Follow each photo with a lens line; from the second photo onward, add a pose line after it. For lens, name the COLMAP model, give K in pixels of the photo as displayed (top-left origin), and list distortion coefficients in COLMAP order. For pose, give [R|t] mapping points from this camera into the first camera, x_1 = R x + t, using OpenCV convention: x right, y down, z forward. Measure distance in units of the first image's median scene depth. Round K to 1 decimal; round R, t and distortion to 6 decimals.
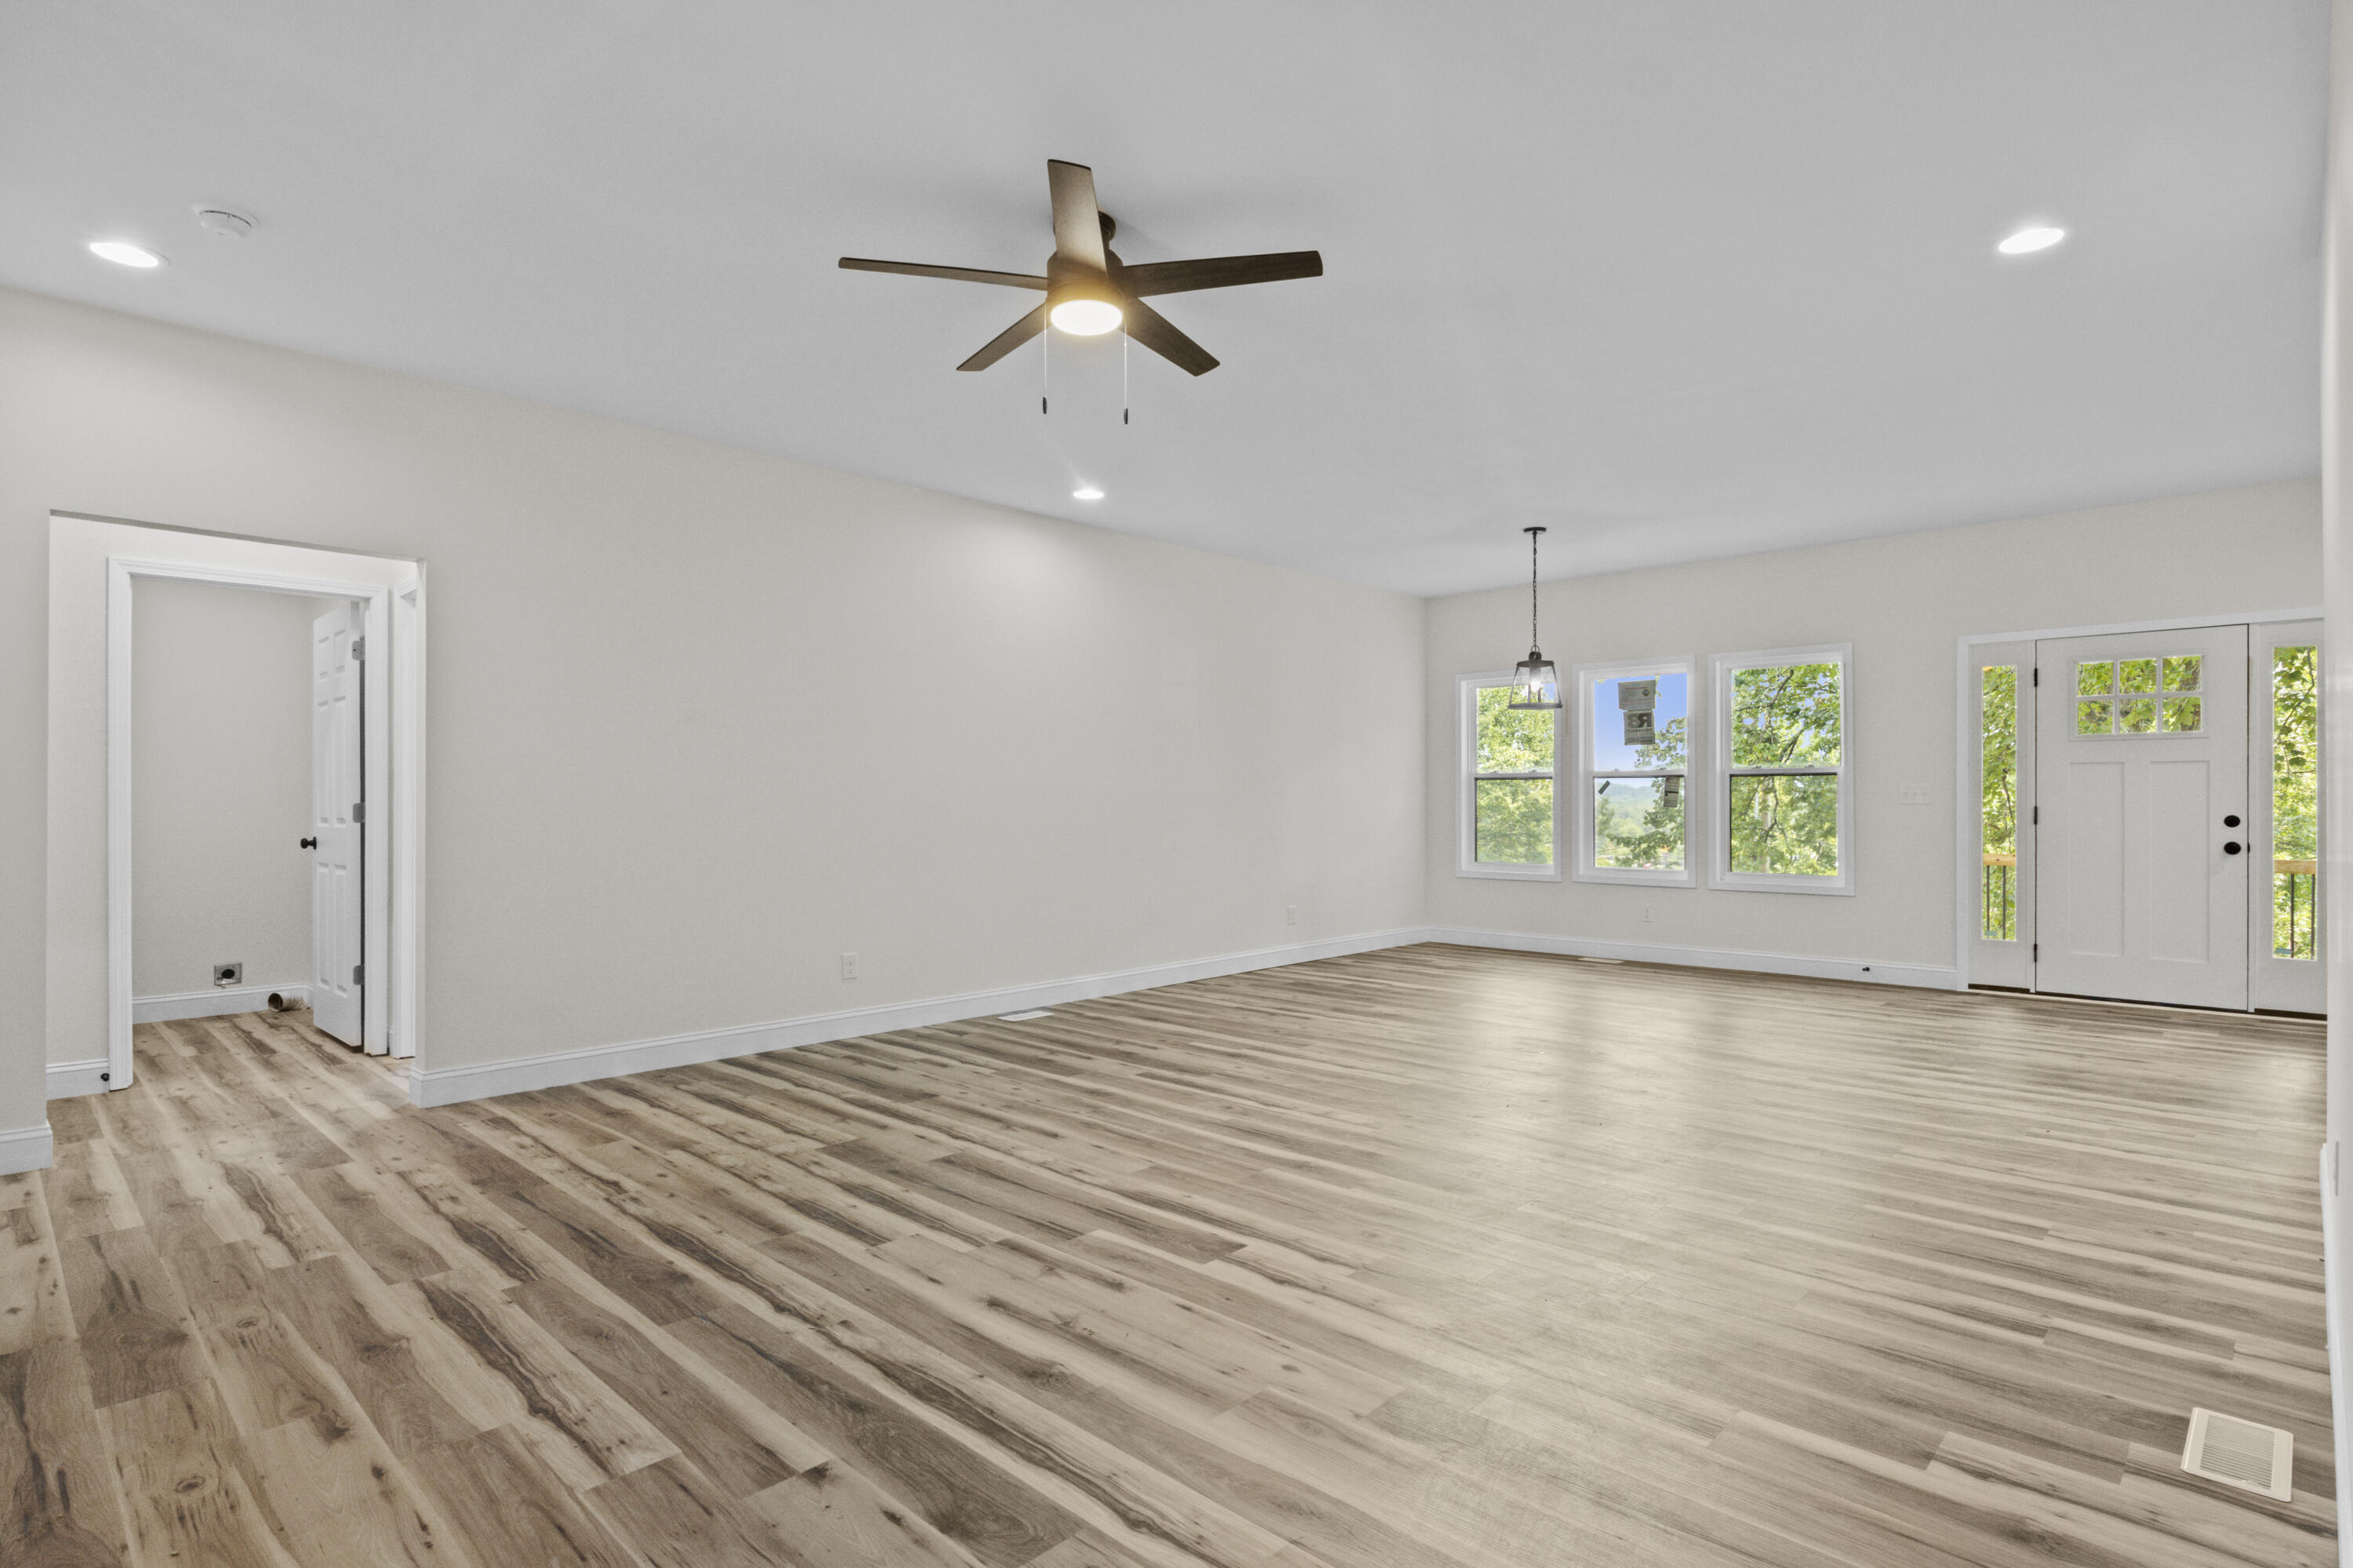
lens RADIAL K [[1182.3, 0, 1194.7], [0, 1182.3, 786.1], [0, 0, 1]] dist [-0.004927, -0.001205]
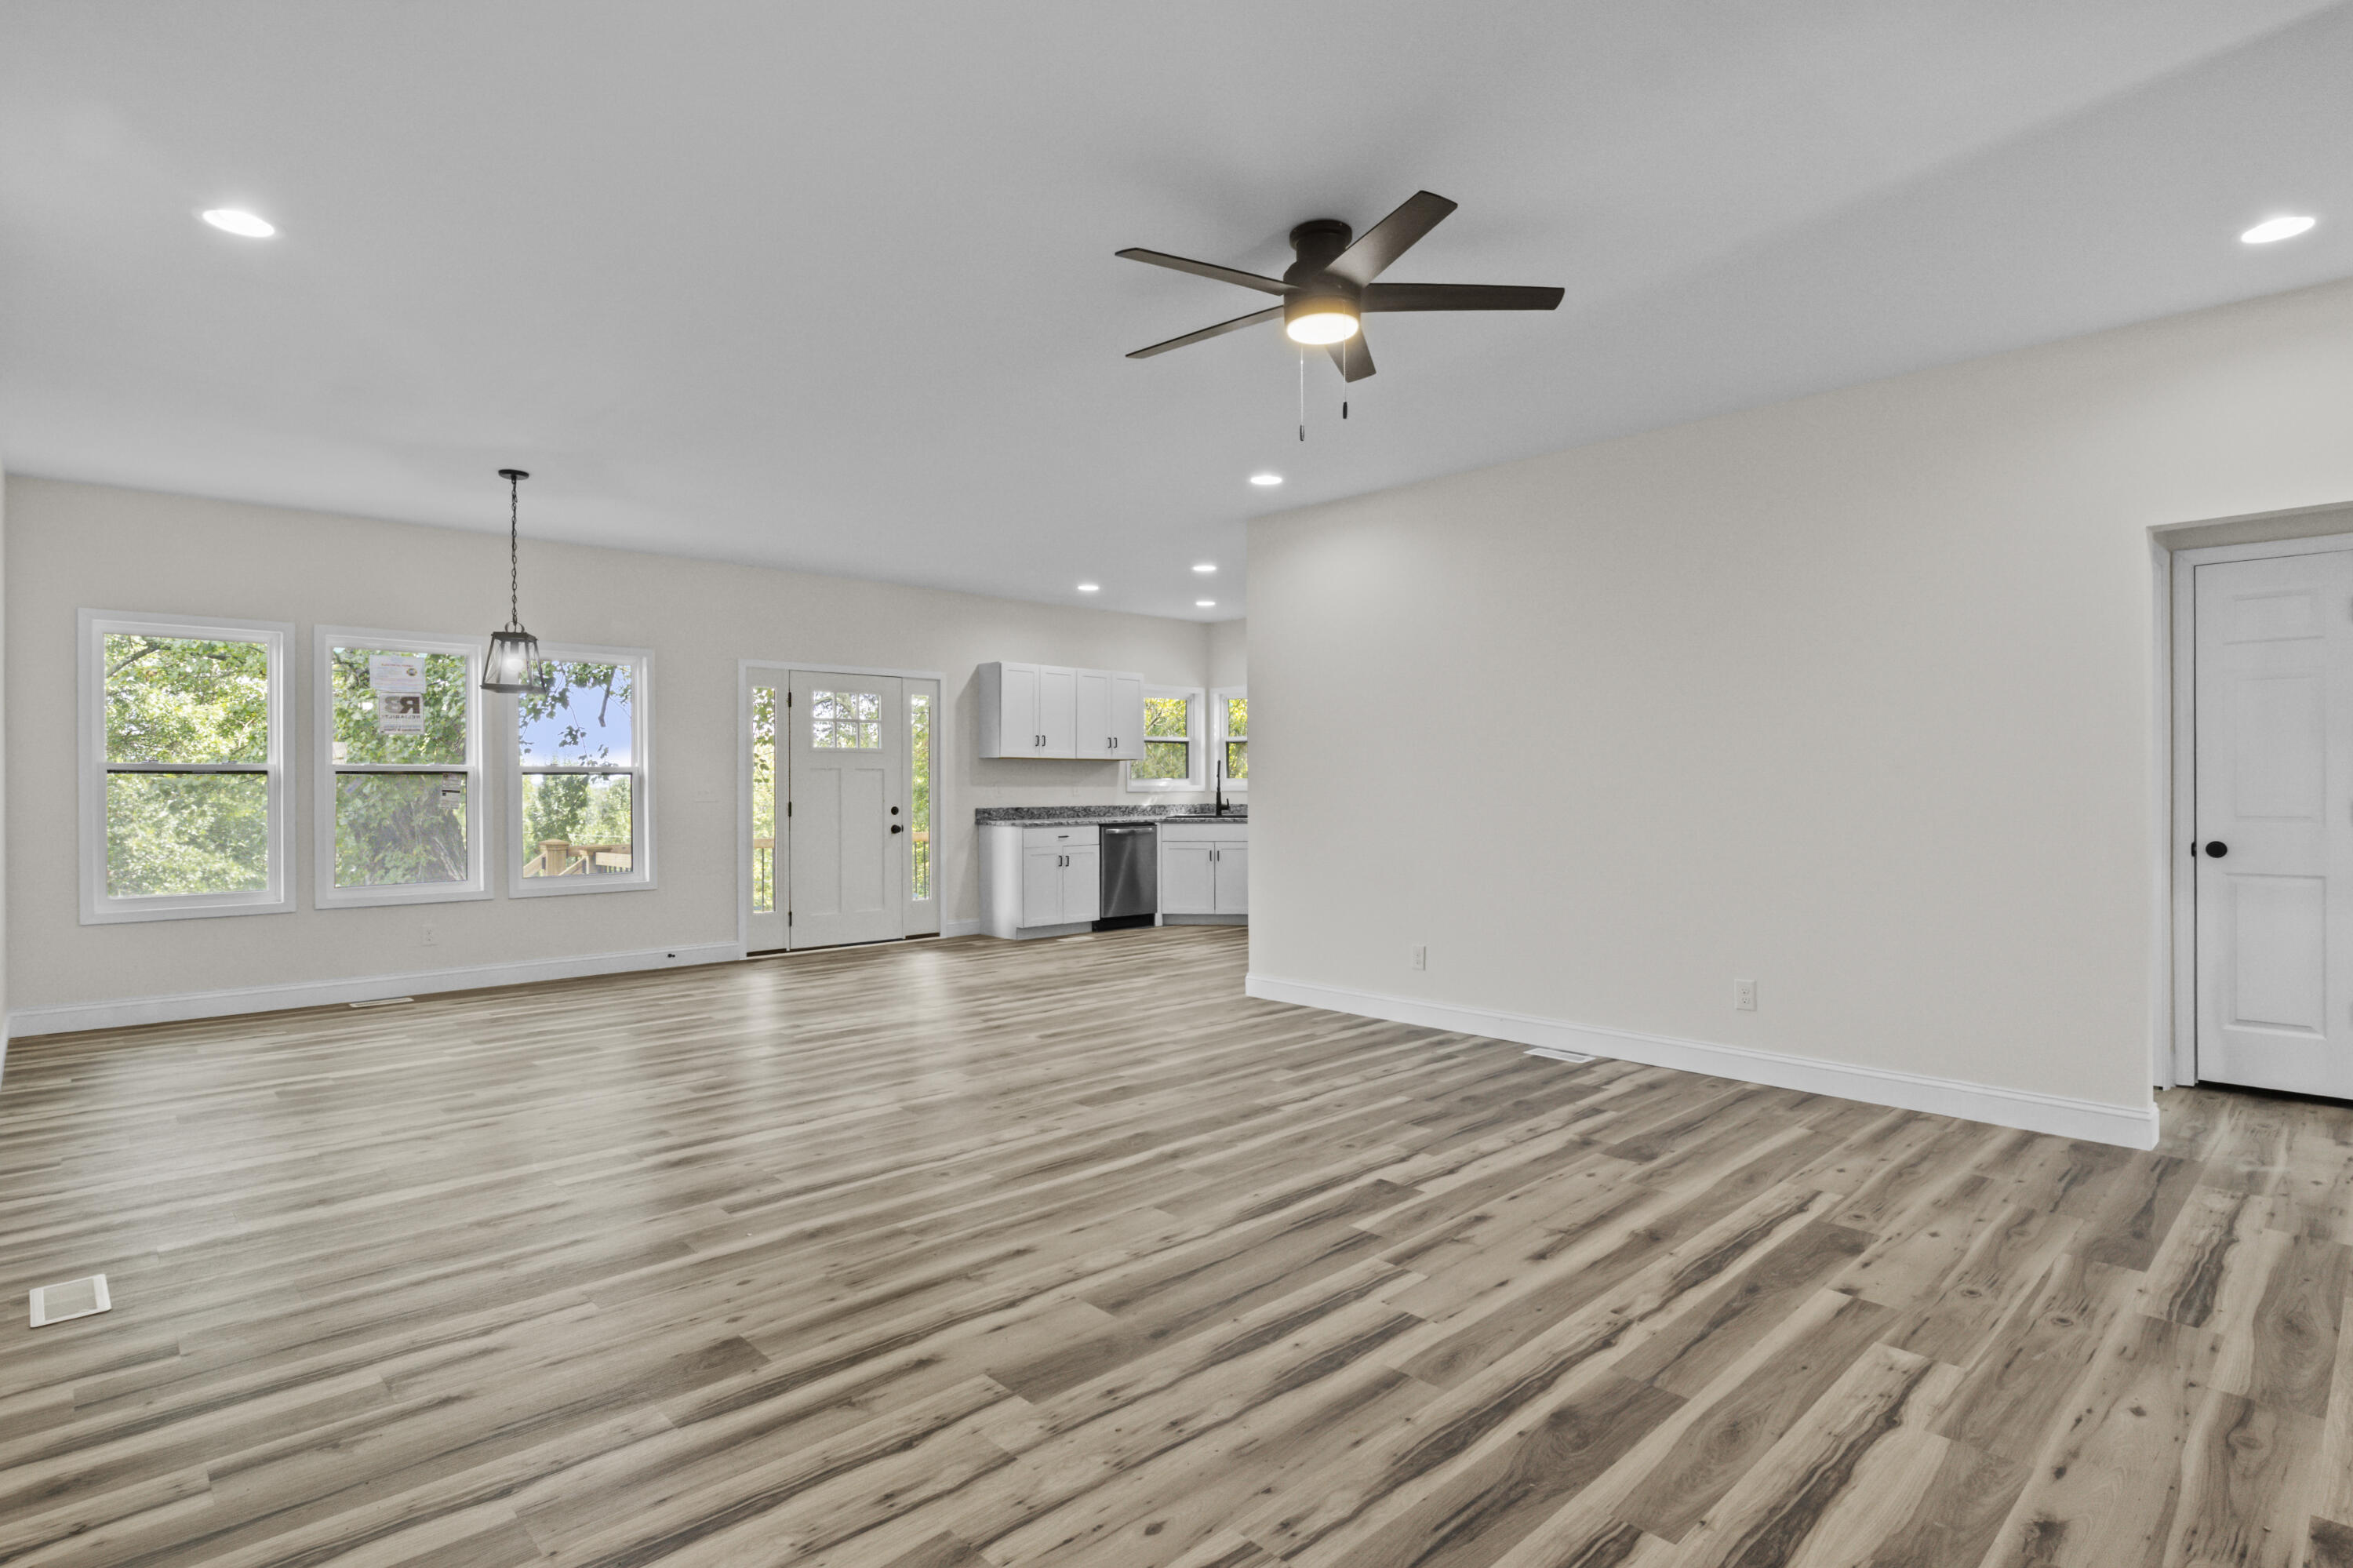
lens RADIAL K [[1182.3, 0, 1189.3], [0, 1182.3, 785.3], [0, 0, 1]] dist [-0.004927, -0.001205]
pose [[0.052428, -0.000213, 0.998625, -1.043741], [-0.007661, 0.999970, 0.000615, -0.010367], [-0.998595, -0.007682, 0.052425, 1.012399]]
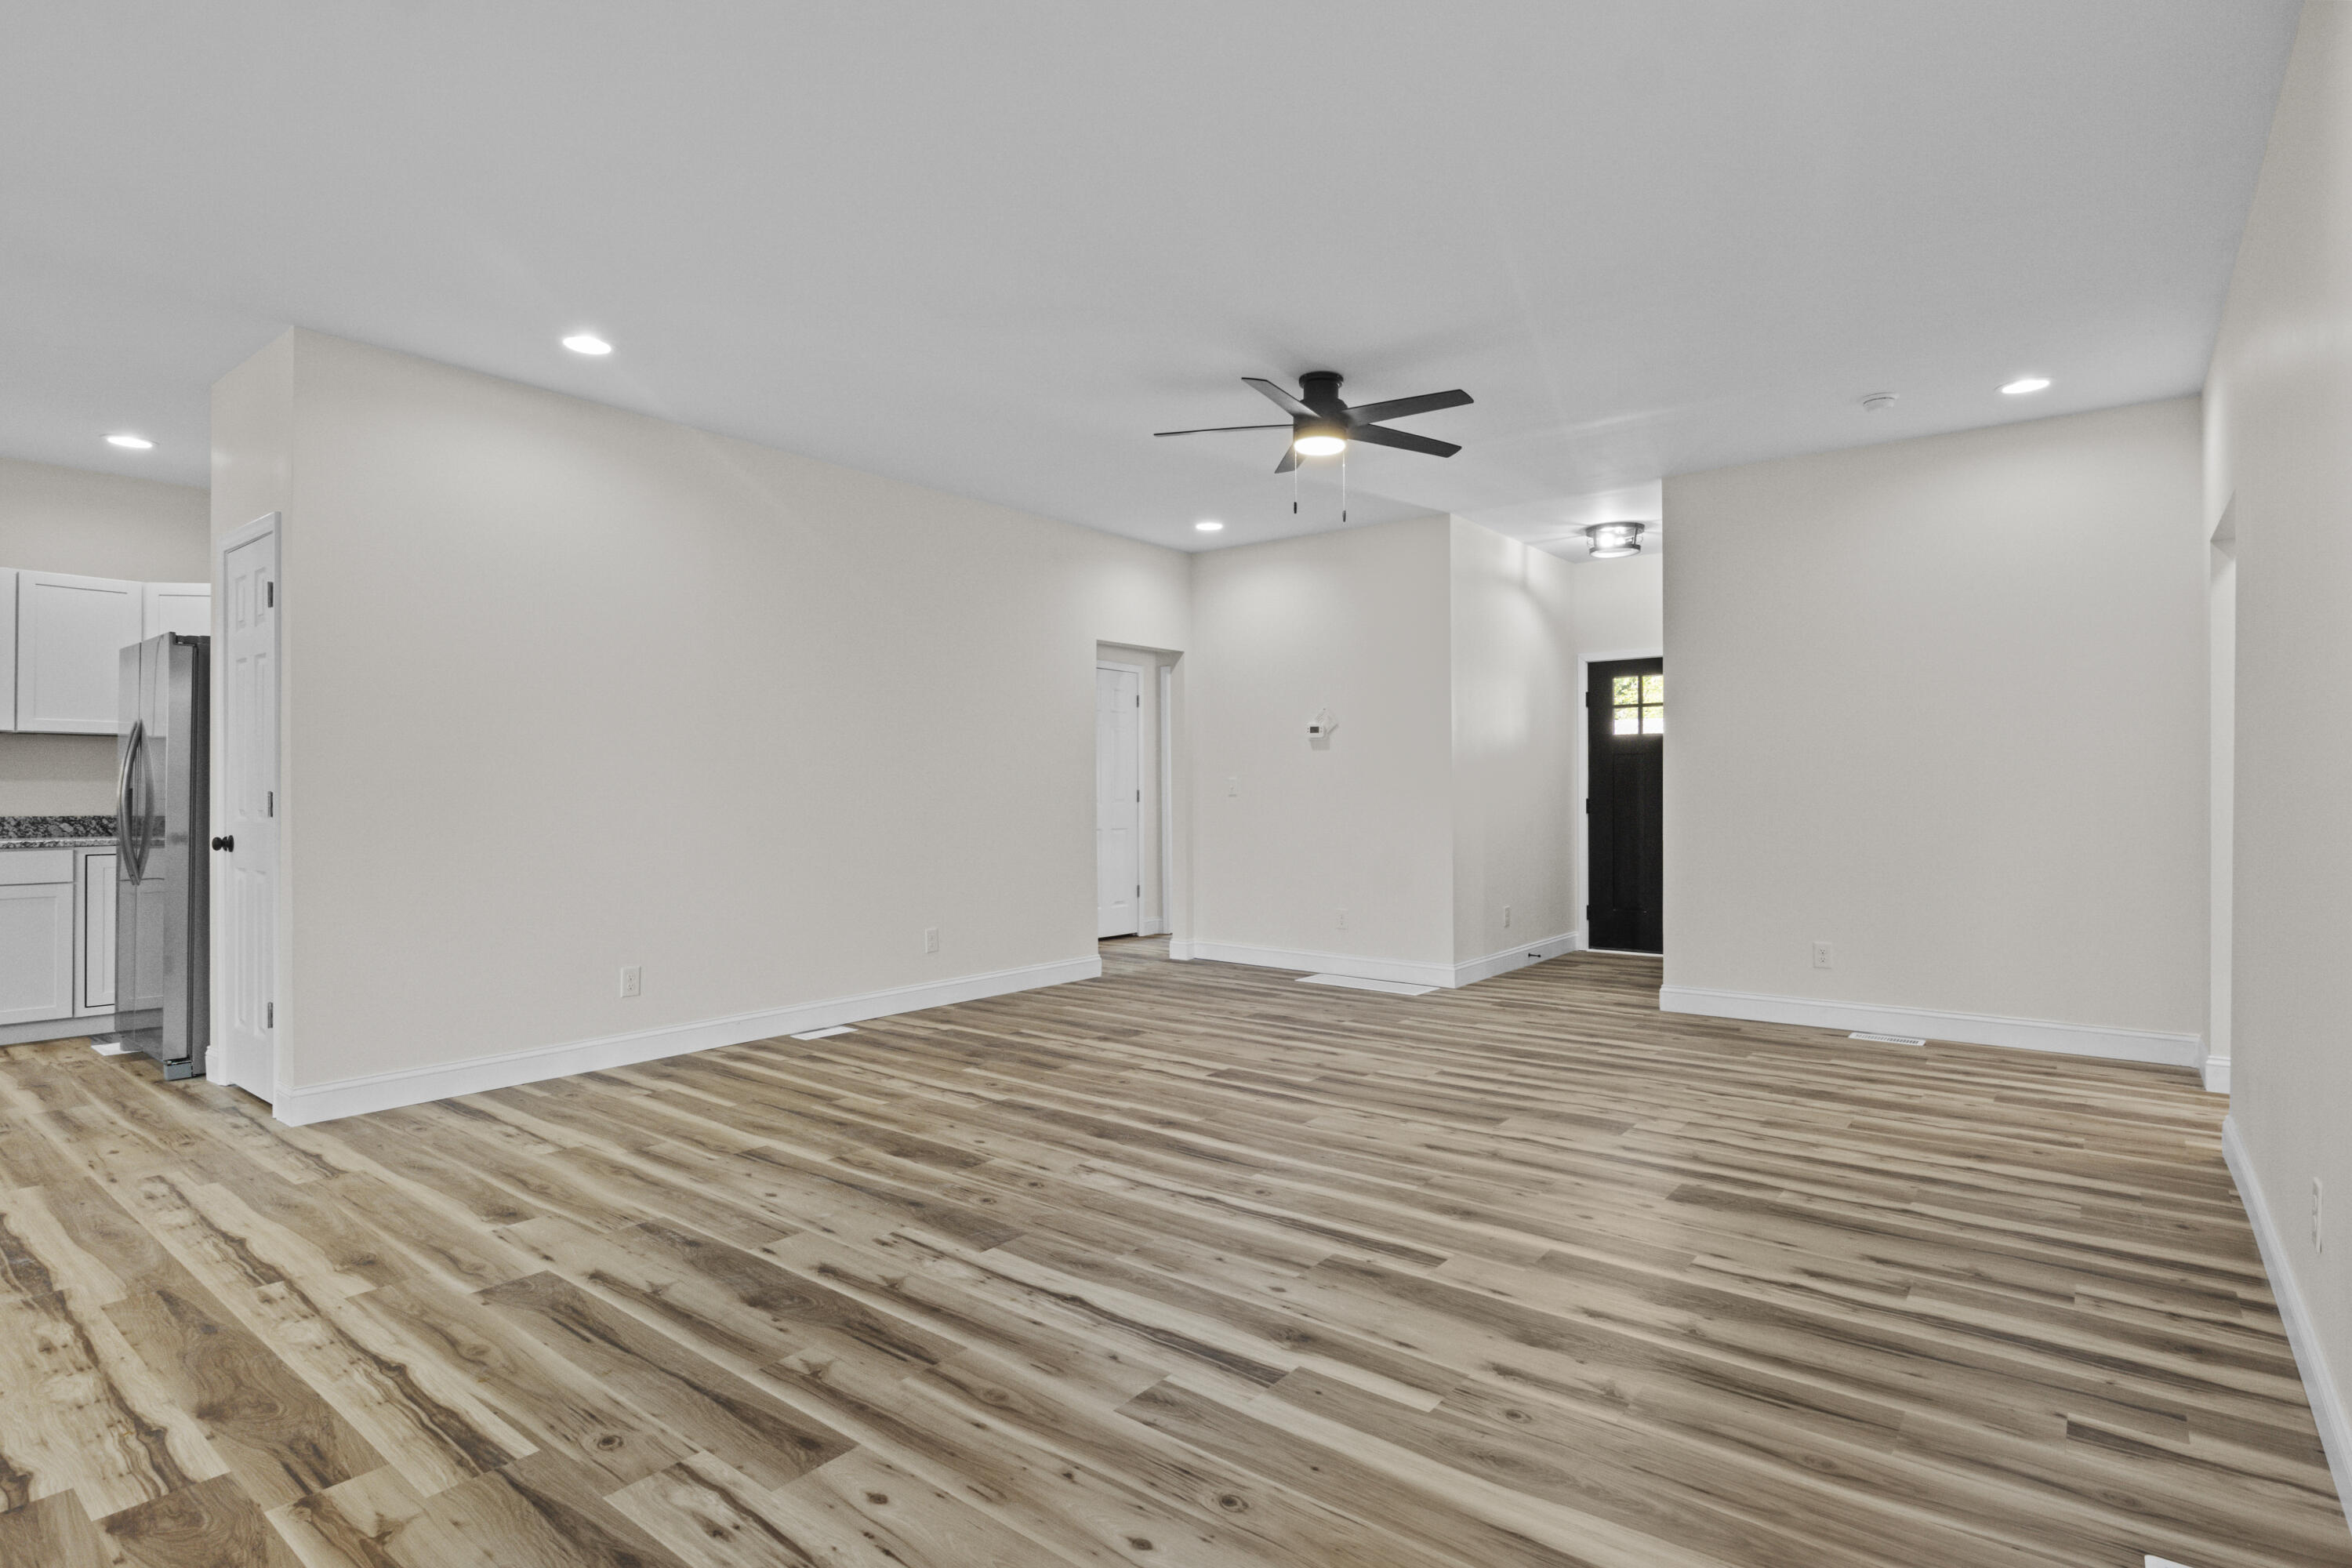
lens RADIAL K [[1181.7, 0, 1169.0], [0, 1181.7, 789.9], [0, 0, 1]] dist [-0.004927, -0.001205]
pose [[-0.996905, 0.004959, -0.078462, 0.189255], [0.005788, 0.999930, -0.010343, 0.026150], [0.078406, -0.010765, -0.996863, 2.275670]]
